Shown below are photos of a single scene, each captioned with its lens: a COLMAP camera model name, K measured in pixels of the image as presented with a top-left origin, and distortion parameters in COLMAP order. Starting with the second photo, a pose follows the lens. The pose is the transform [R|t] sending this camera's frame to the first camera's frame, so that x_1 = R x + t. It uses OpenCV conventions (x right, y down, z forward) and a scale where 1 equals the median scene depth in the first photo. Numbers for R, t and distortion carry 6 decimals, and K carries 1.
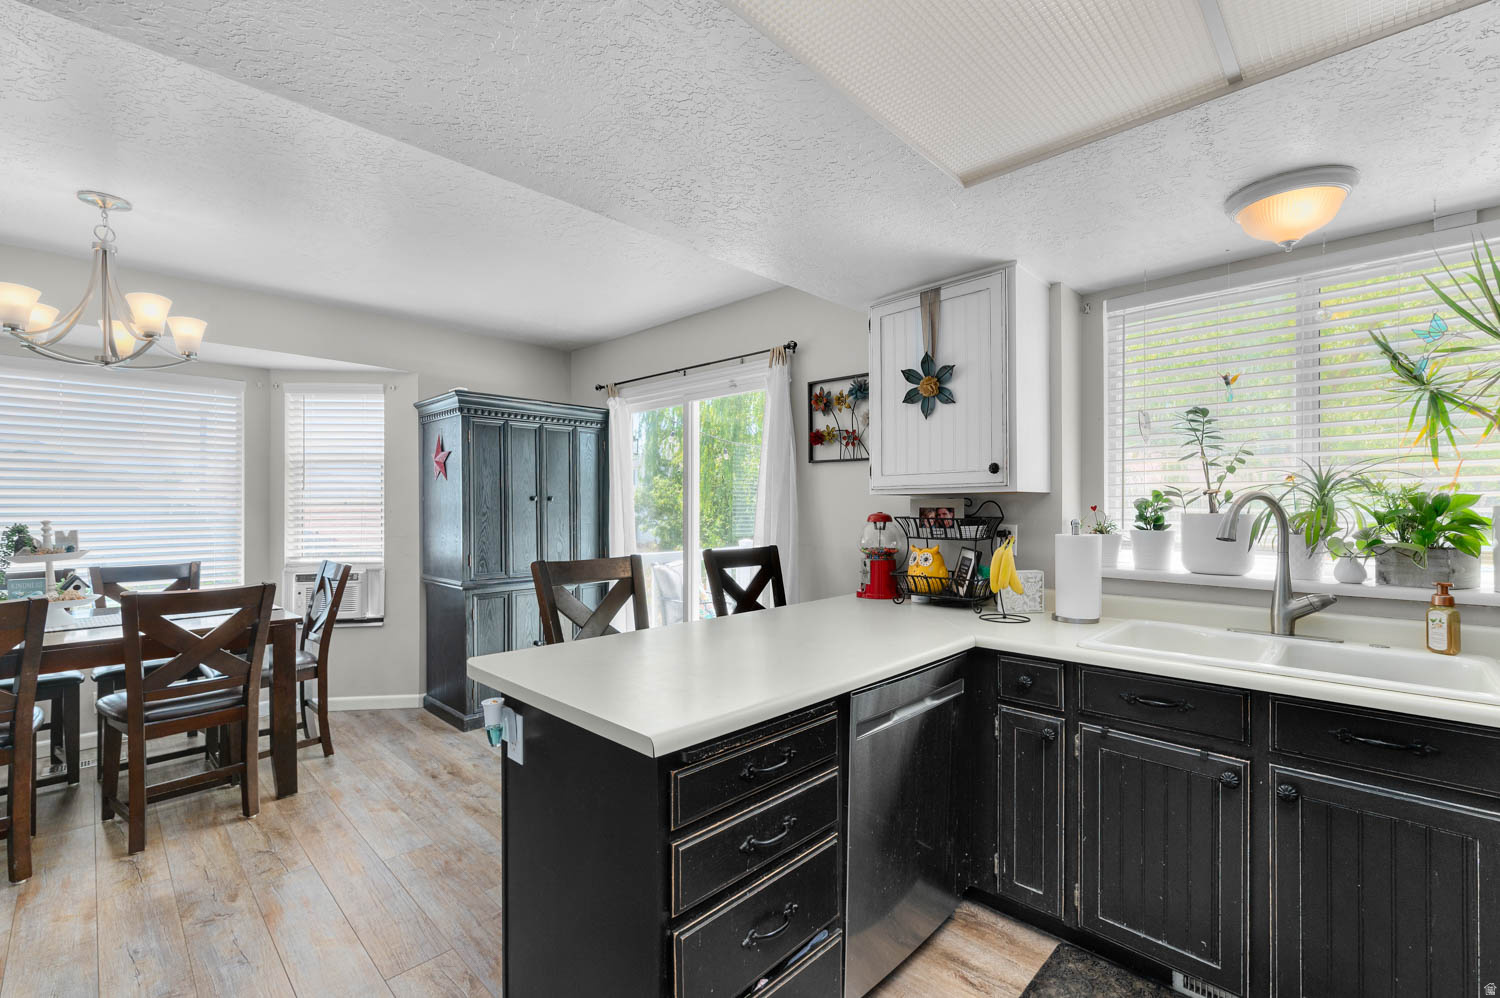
lens RADIAL K [[649.3, 0, 749.6], [0, 649.3, 500.0], [0, 0, 1]] dist [0.001708, -0.000314]
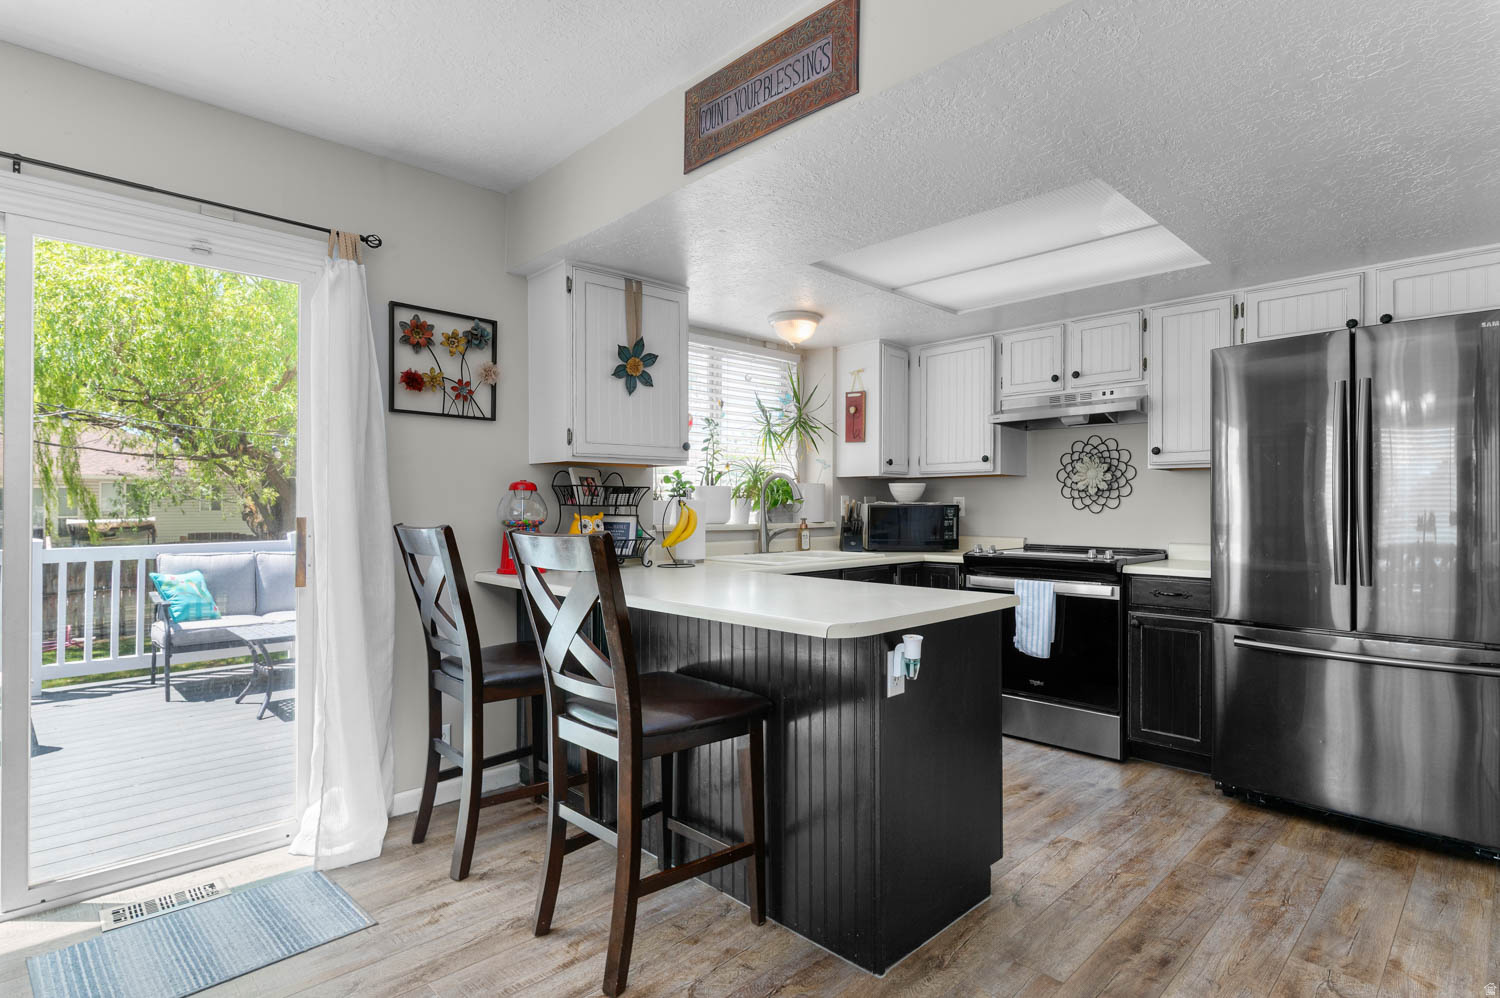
lens RADIAL K [[748.2, 0, 755.0], [0, 748.2, 507.5], [0, 0, 1]] dist [-0.000484, -0.001841]
pose [[0.034516, 0.001922, 0.999402, -0.775338], [-0.012957, 0.999915, -0.001476, 0.050078], [-0.999320, -0.012899, 0.034538, 0.584060]]
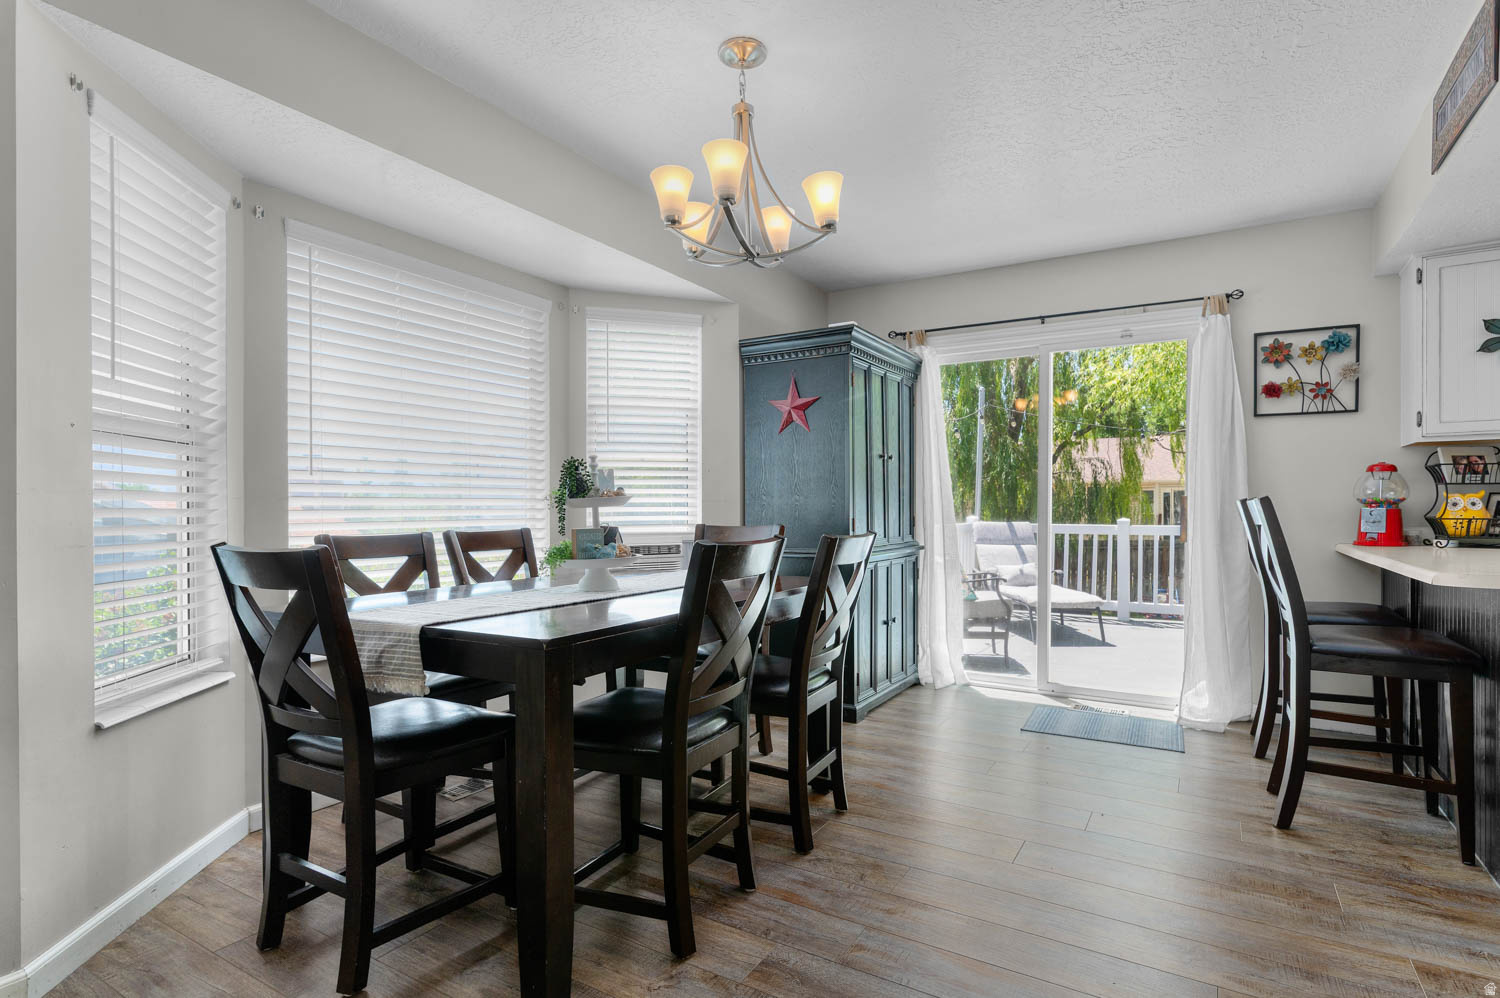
lens RADIAL K [[748.2, 0, 752.3], [0, 748.2, 506.2], [0, 0, 1]] dist [-0.000484, -0.001841]
pose [[0.976799, -0.001341, 0.214153, -0.929120], [-0.001795, 0.999894, 0.014446, 0.066249], [-0.214150, -0.014495, 0.976693, 0.063963]]
